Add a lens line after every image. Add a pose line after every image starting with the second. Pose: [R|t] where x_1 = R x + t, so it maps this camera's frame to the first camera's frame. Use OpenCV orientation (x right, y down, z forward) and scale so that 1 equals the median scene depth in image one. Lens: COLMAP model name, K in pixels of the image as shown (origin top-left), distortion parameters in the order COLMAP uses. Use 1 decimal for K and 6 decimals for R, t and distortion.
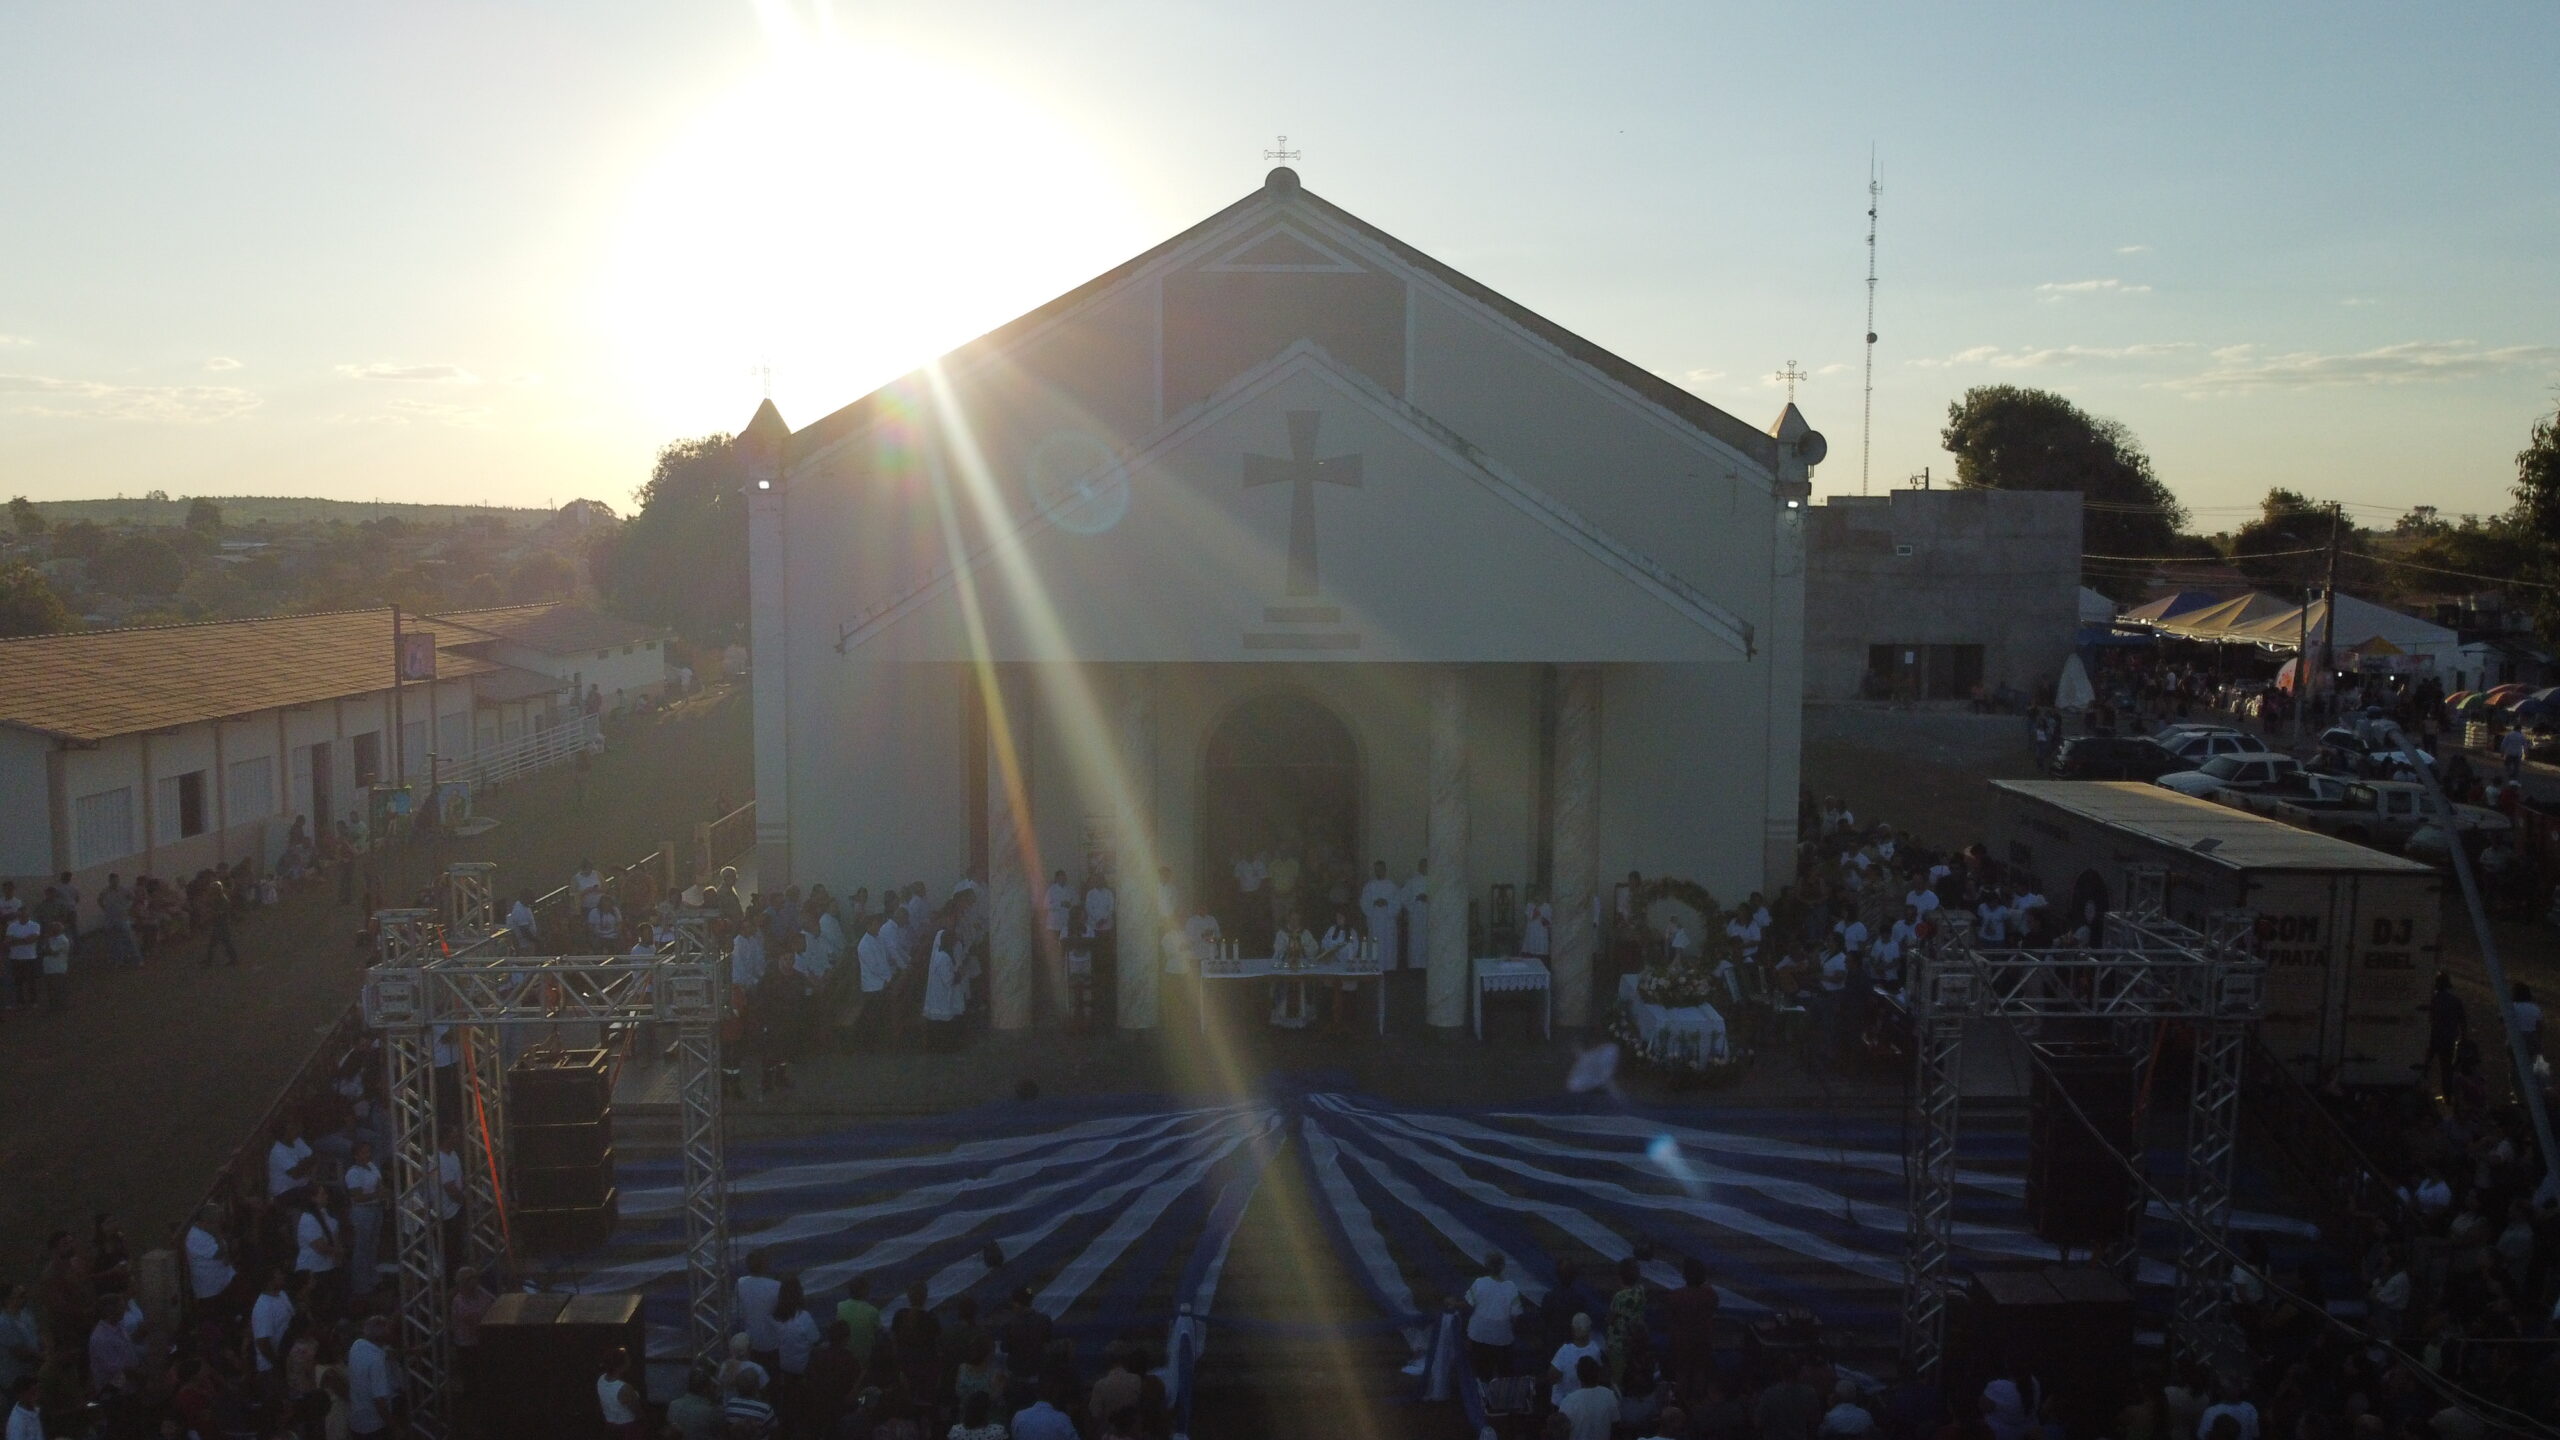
lens RADIAL K [[1932.8, 0, 1286.3], [0, 1932.8, 703.4], [0, 0, 1]] dist [0.012505, -0.014579]
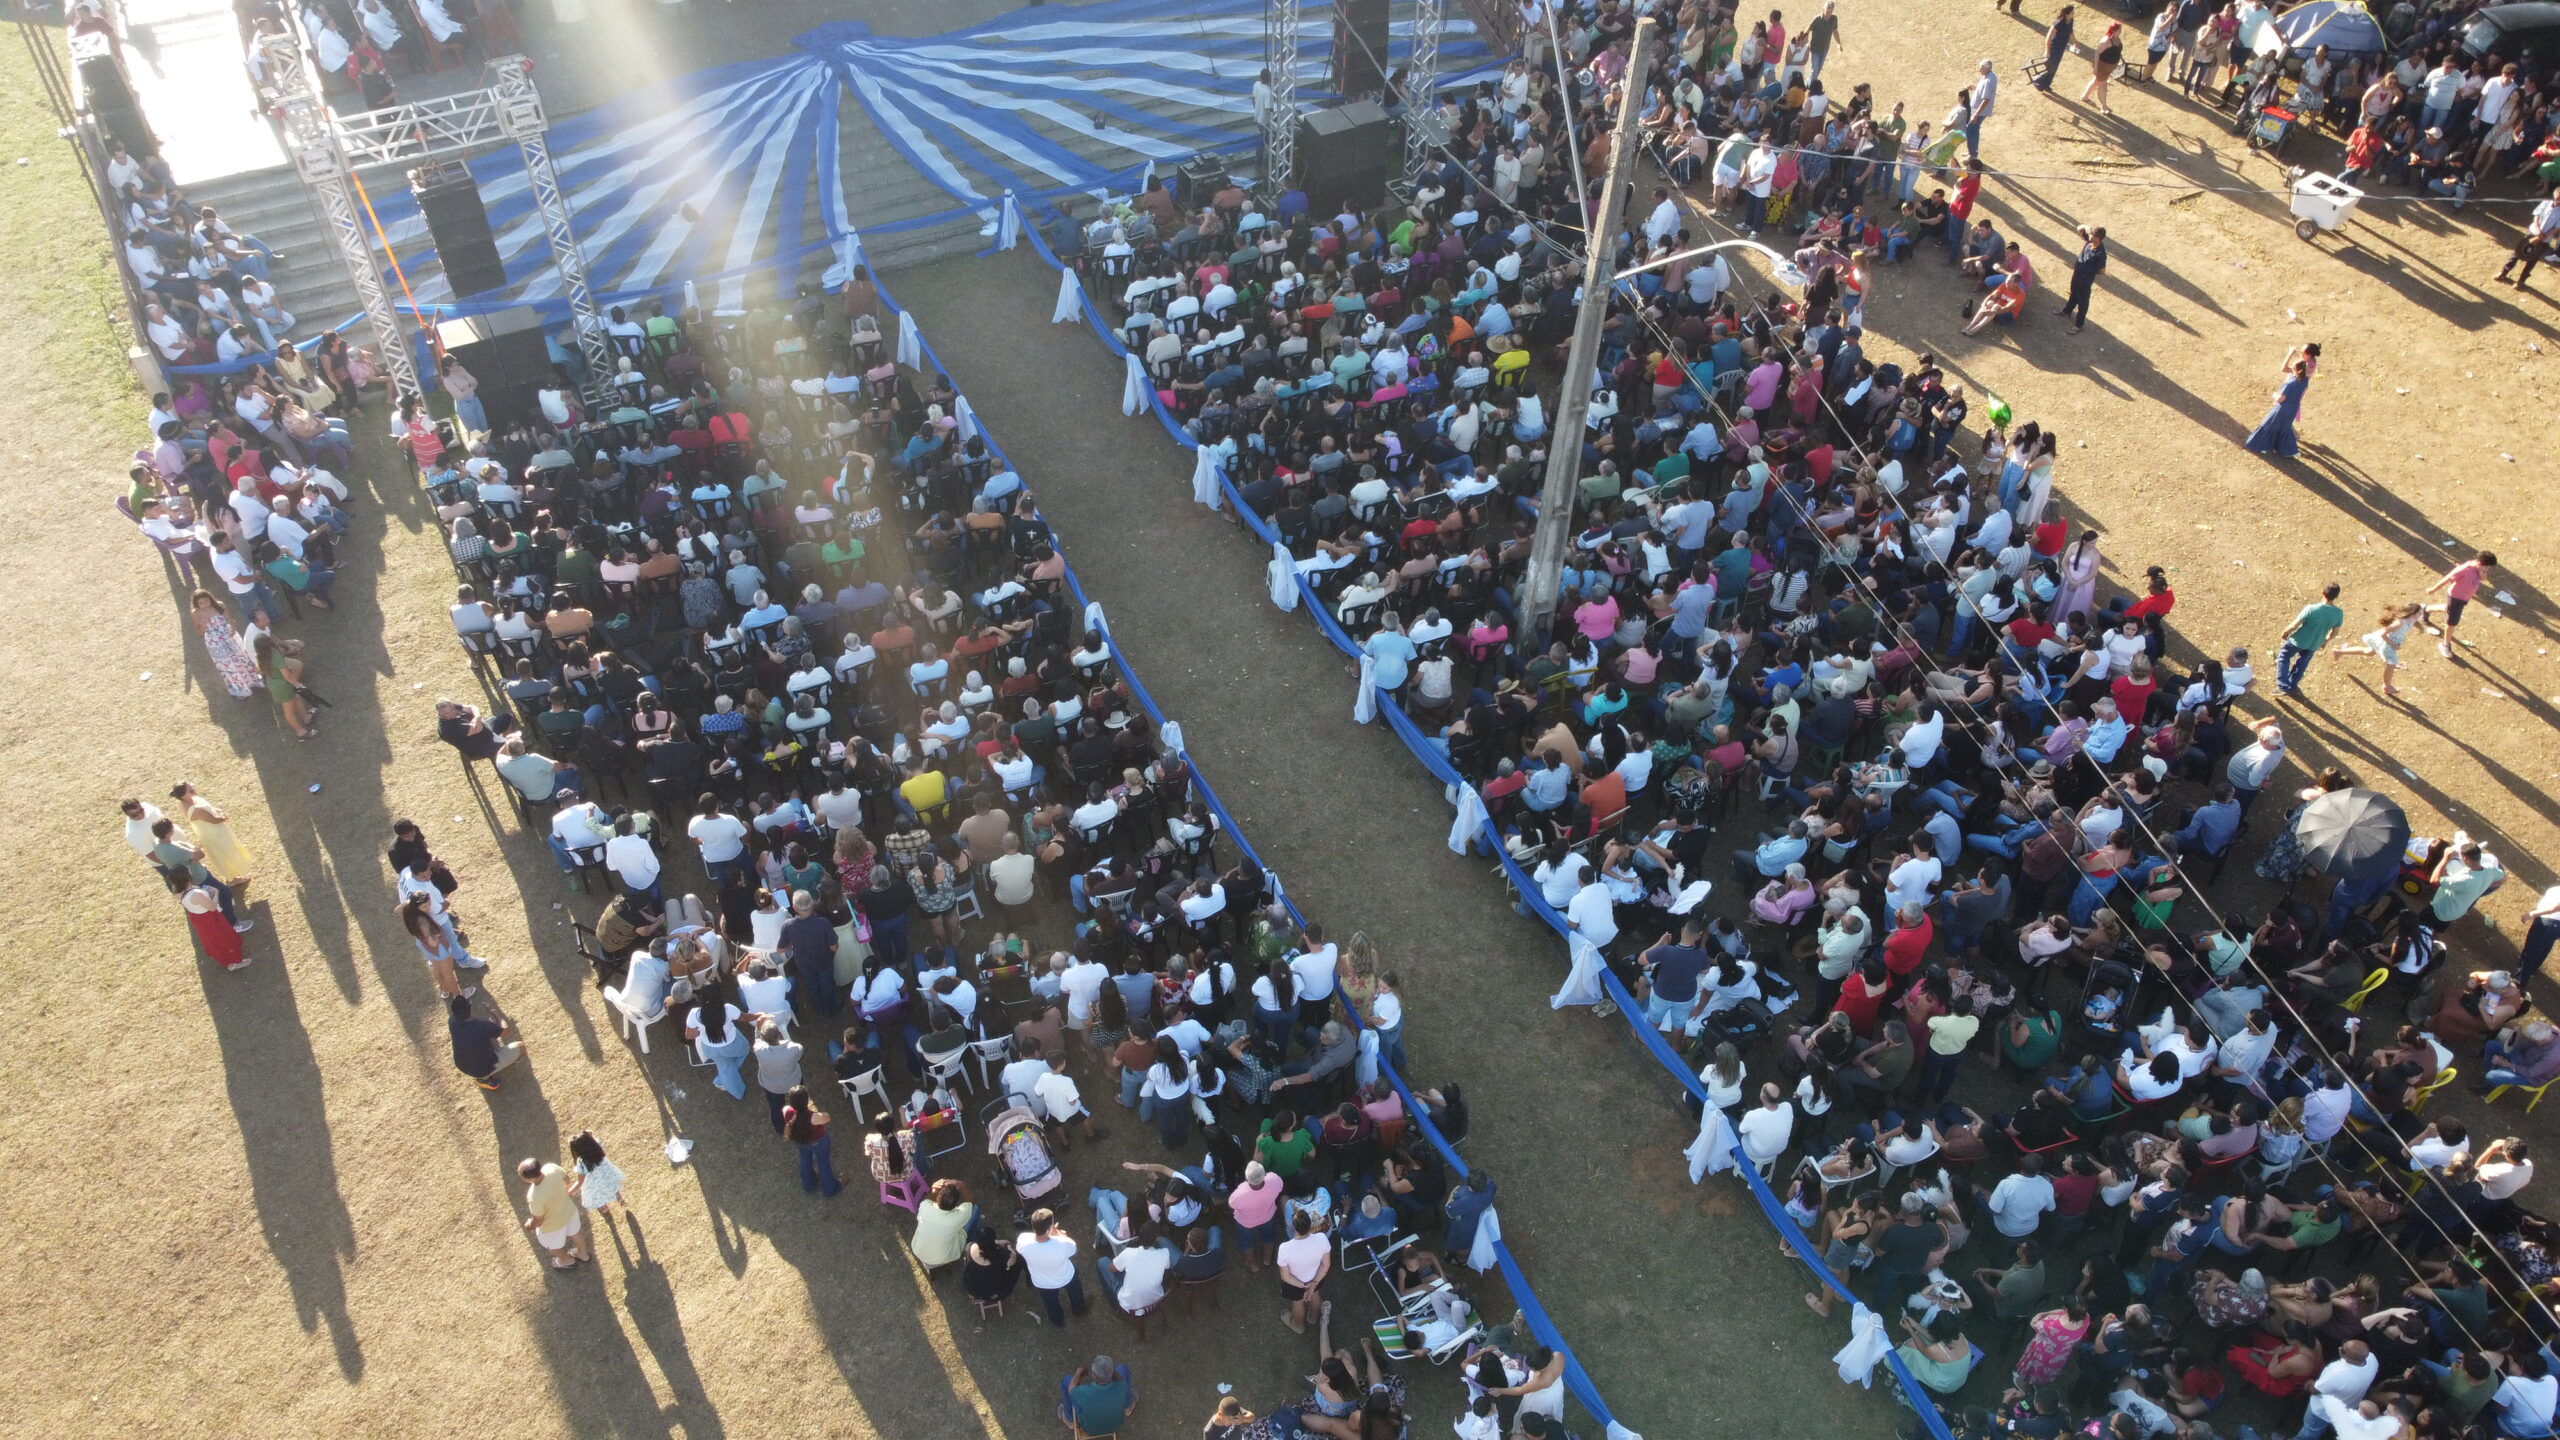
lens RADIAL K [[1932.8, 0, 1282.1], [0, 1932.8, 719.1], [0, 0, 1]] dist [0.012505, -0.014579]
pose [[0.910250, -0.288612, 0.296896, -0.228836], [0.040408, 0.775535, 0.630011, -0.259952], [-0.412082, -0.561470, 0.717593, -0.370051]]
